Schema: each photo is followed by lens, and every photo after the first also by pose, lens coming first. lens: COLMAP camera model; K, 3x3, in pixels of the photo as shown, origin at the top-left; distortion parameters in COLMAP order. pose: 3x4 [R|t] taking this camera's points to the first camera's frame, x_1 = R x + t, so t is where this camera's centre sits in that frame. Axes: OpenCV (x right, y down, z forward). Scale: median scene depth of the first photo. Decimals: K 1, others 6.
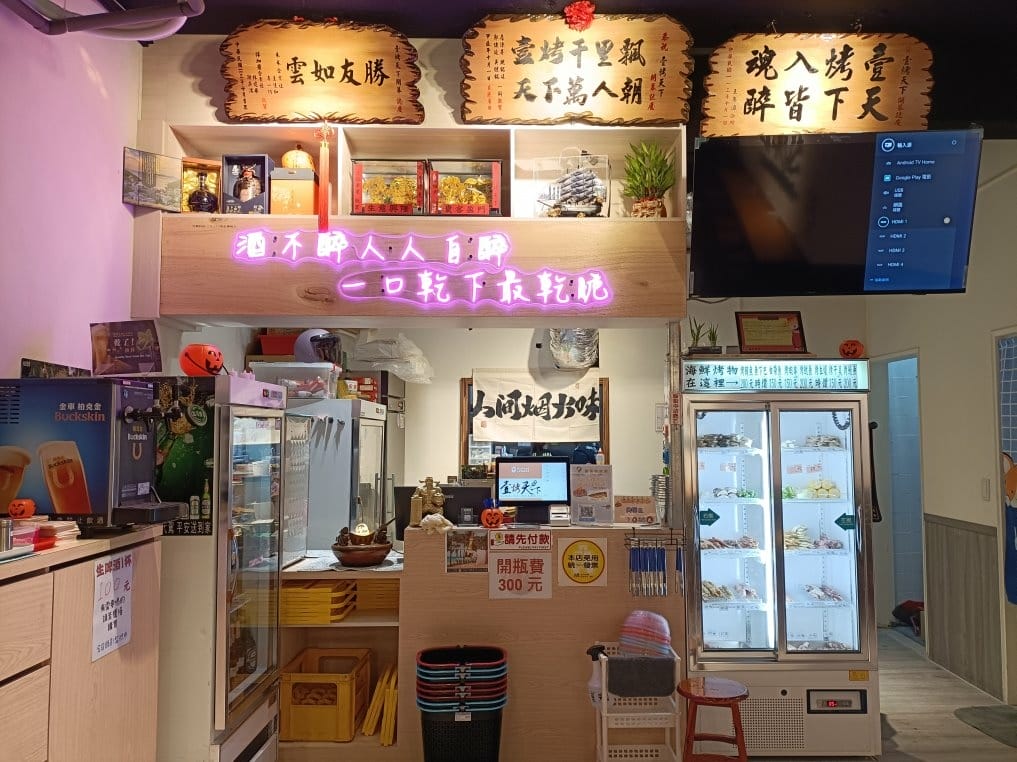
lens RADIAL K [[729.6, 0, 504.6], [0, 729.6, 380.6], [0, 0, 1]] dist [0.012013, -0.023764]
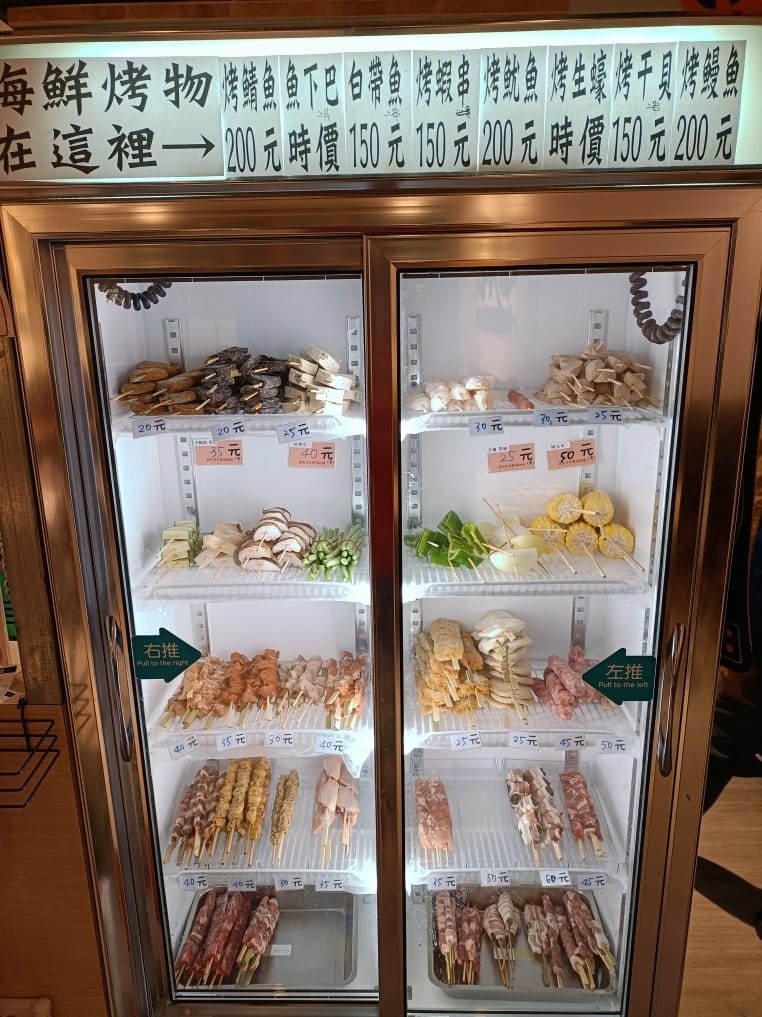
lens RADIAL K [[729.6, 0, 388.0], [0, 729.6, 511.1], [0, 0, 1]] dist [0.012013, -0.023764]
pose [[0.999867, -0.016257, 0.001177, 0.371225], [0.014830, 0.937337, 0.348108, 0.031114], [-0.006763, -0.348044, 0.937454, 0.745136]]
